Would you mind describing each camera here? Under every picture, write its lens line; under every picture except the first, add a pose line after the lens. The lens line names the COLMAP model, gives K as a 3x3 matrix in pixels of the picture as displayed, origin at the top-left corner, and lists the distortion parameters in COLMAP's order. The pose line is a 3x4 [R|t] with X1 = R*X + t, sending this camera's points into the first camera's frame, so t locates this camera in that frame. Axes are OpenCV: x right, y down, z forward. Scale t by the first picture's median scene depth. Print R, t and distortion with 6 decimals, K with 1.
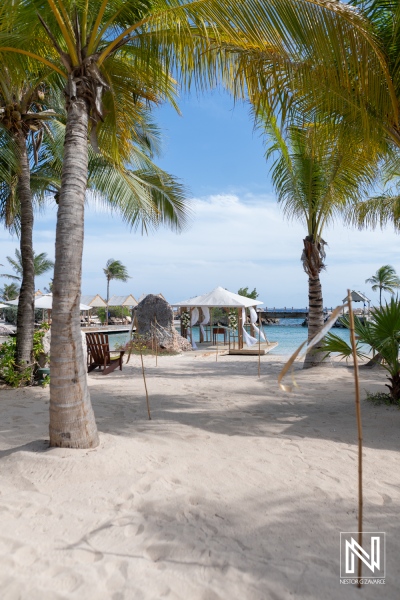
lens RADIAL K [[430.6, 0, 200.0], [0, 430.6, 300.0], [0, 0, 1]] dist [-0.004016, -0.000202]
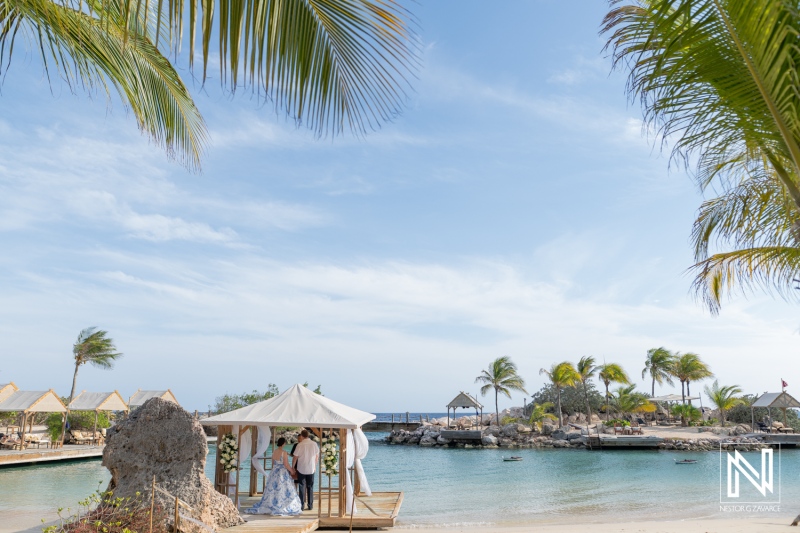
lens RADIAL K [[574.2, 0, 400.0], [0, 574.2, 266.5], [0, 0, 1]] dist [-0.004016, -0.000202]
pose [[0.958465, 0.083147, 0.272820, -0.018550], [-0.019270, 0.973255, -0.228919, -0.005836], [-0.284558, 0.214154, 0.934433, 0.137892]]
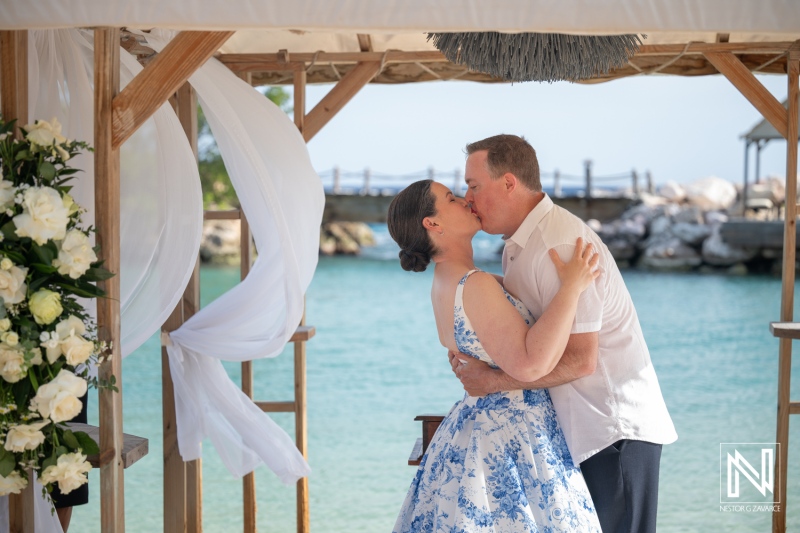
lens RADIAL K [[1719.2, 0, 400.0], [0, 1719.2, 266.5], [0, 0, 1]] dist [-0.006635, -0.118654]
pose [[0.972061, -0.001846, 0.234721, -0.015890], [-0.014870, 0.997476, 0.069424, 0.012178], [-0.234257, -0.070975, 0.969580, 0.360521]]
